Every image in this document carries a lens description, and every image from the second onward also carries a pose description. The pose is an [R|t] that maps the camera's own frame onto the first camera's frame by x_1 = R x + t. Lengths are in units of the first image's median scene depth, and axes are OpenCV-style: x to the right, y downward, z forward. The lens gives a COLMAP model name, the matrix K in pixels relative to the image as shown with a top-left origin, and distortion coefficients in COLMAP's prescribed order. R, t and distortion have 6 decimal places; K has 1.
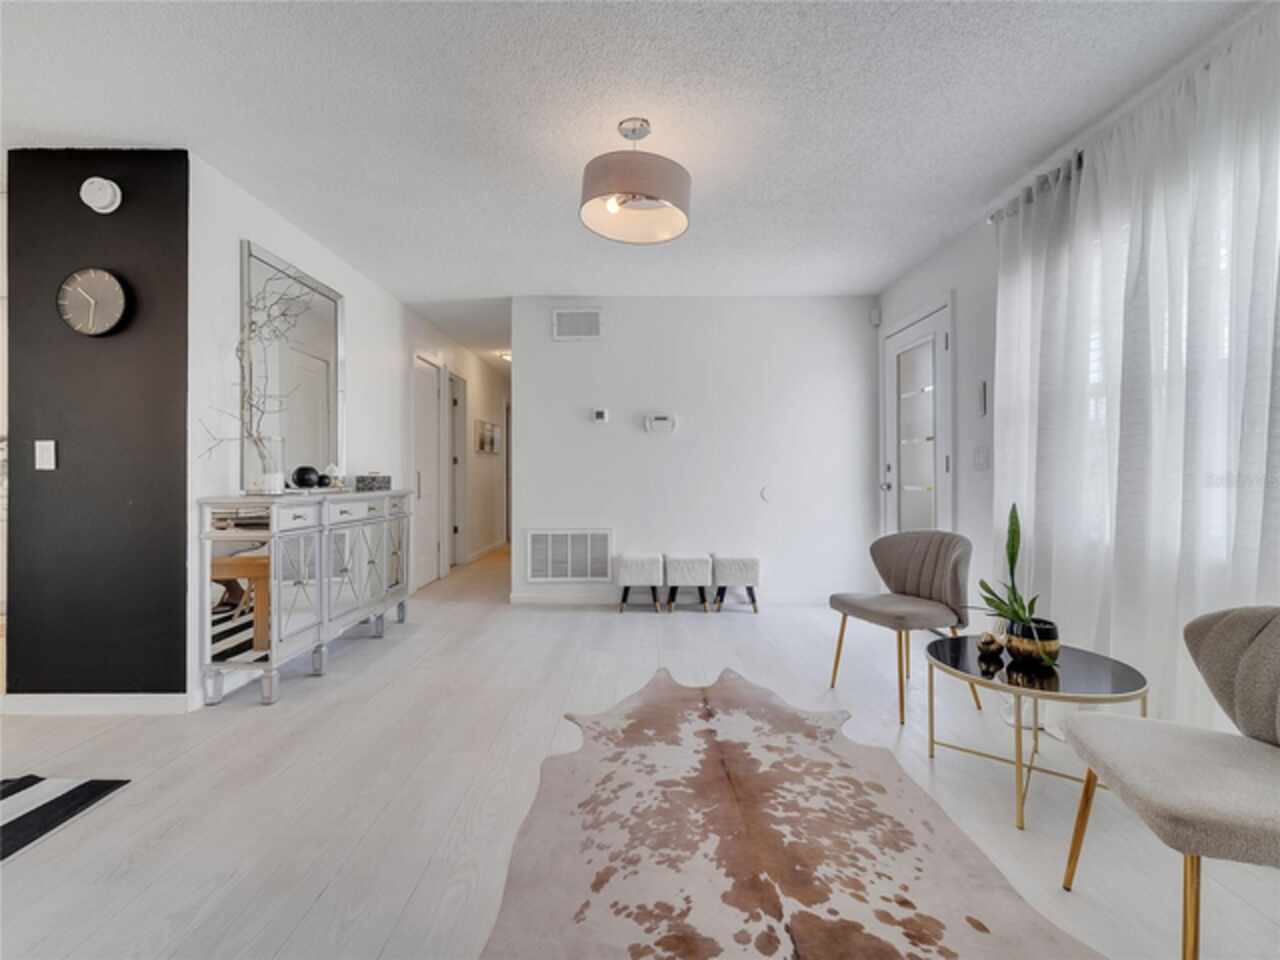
lens RADIAL K [[586.5, 0, 645.9], [0, 586.5, 468.6], [0, 0, 1]] dist [0.005096, -0.002804]
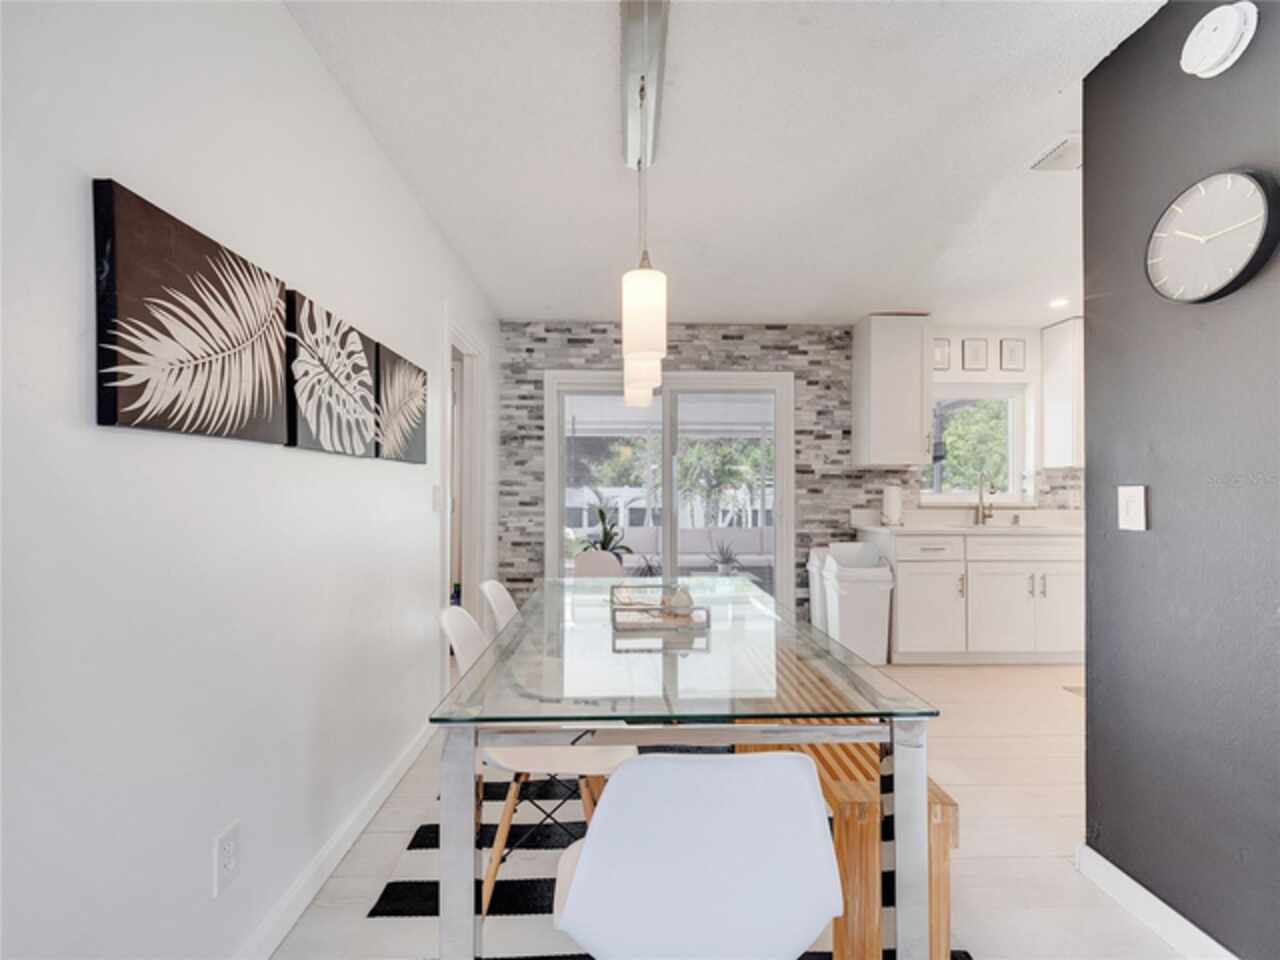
lens RADIAL K [[586.5, 0, 641.3], [0, 586.5, 483.8], [0, 0, 1]] dist [0.005096, -0.002804]
pose [[0.033099, -0.007635, -0.999423, -0.438342], [0.001265, 0.999970, -0.007597, -0.050489], [0.999451, -0.001013, 0.033108, 0.489710]]
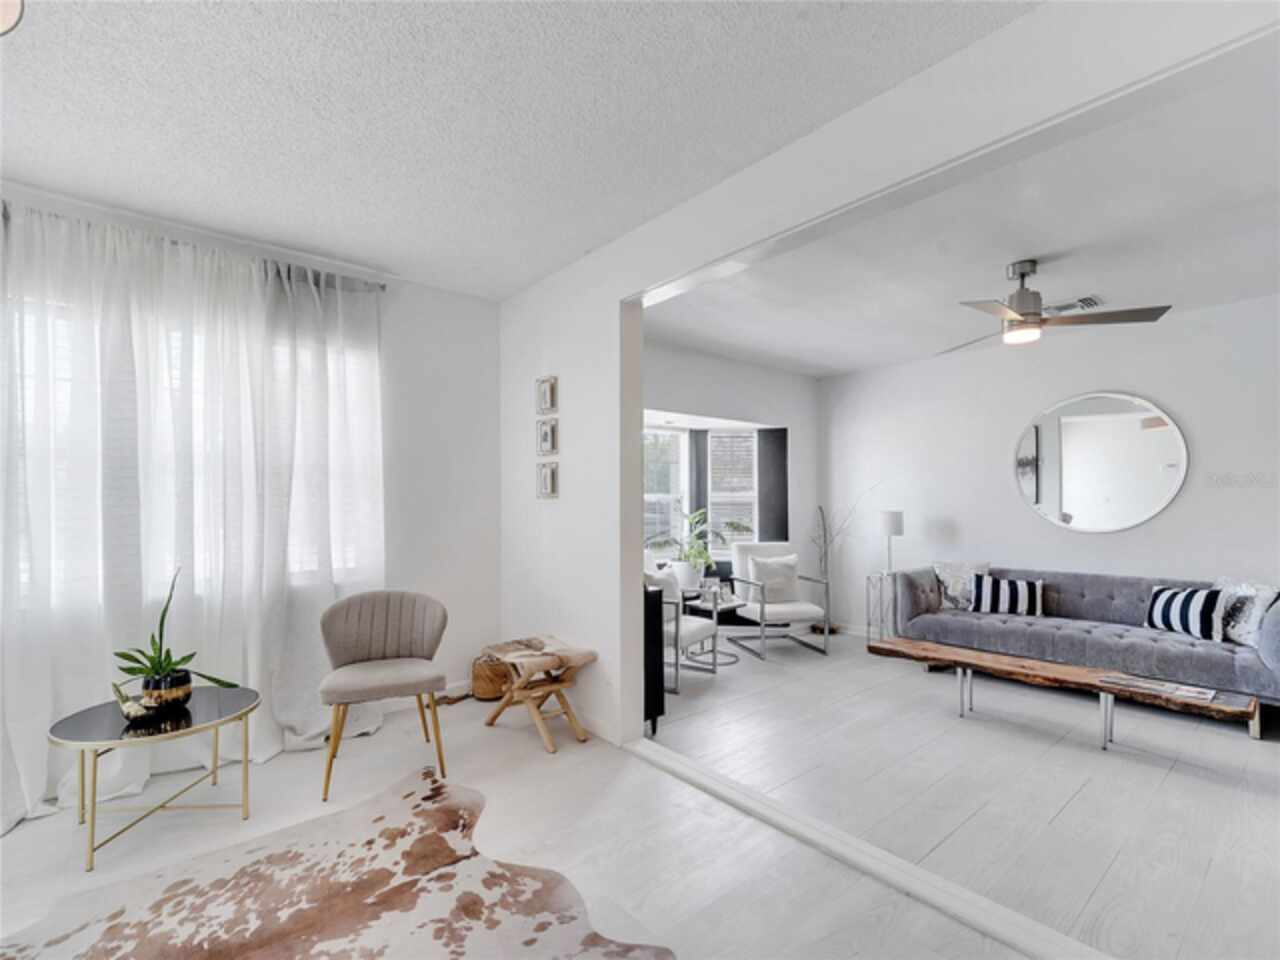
lens RADIAL K [[586.5, 0, 634.3], [0, 586.5, 501.1], [0, 0, 1]] dist [0.005096, -0.002804]
pose [[-0.637950, 0.008137, 0.770035, -0.666508], [0.000746, 0.999950, -0.009949, -0.046964], [-0.770078, -0.005772, -0.637924, 0.879262]]
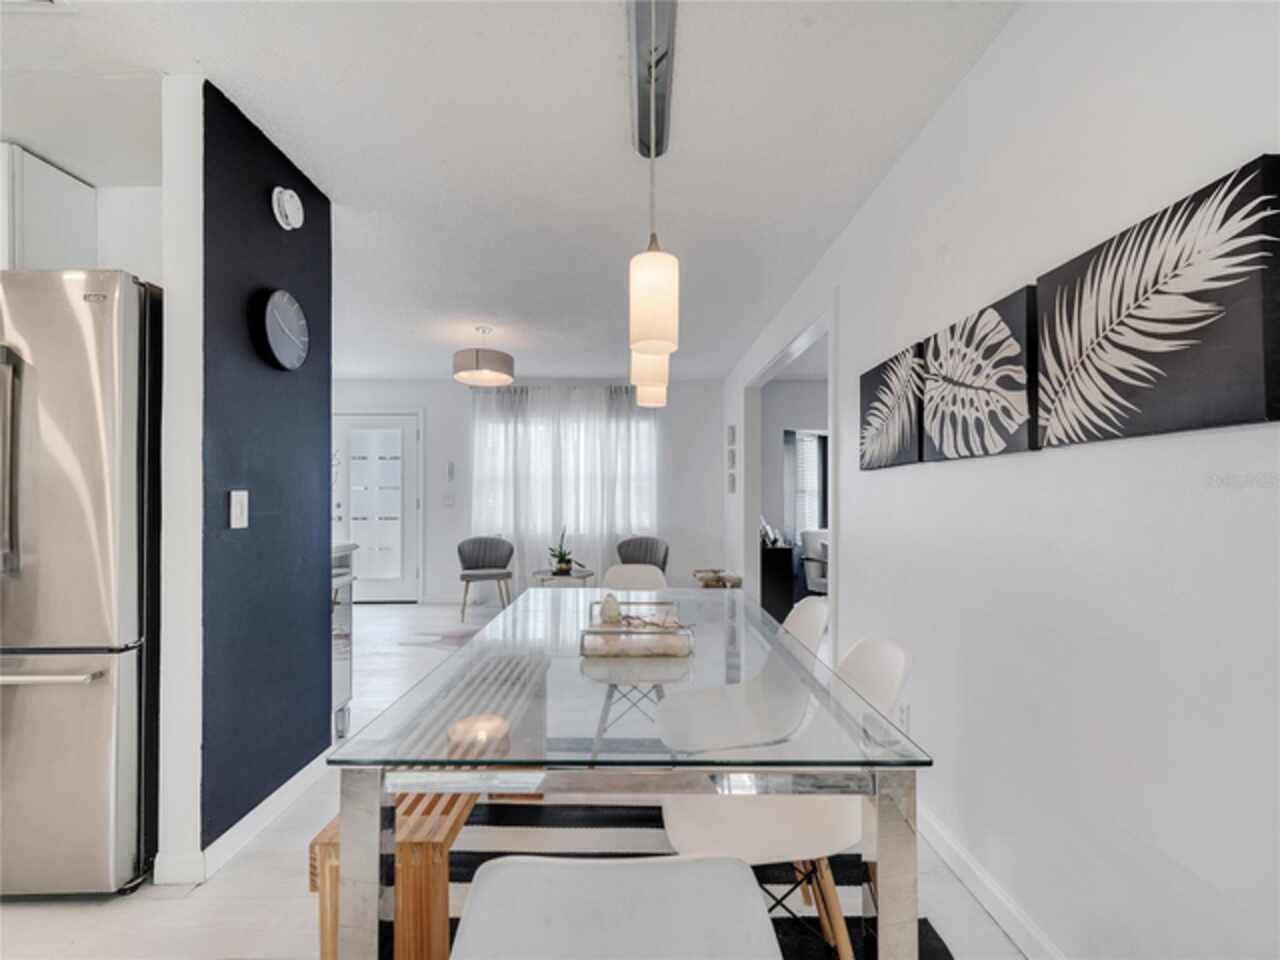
lens RADIAL K [[586.5, 0, 632.6], [0, 586.5, 489.2], [0, 0, 1]] dist [0.005096, -0.002804]
pose [[0.010154, 0.014351, 0.999845, -1.986183], [-0.003957, 0.999890, -0.014311, -0.044669], [-0.999941, -0.003811, 0.010209, 0.533546]]
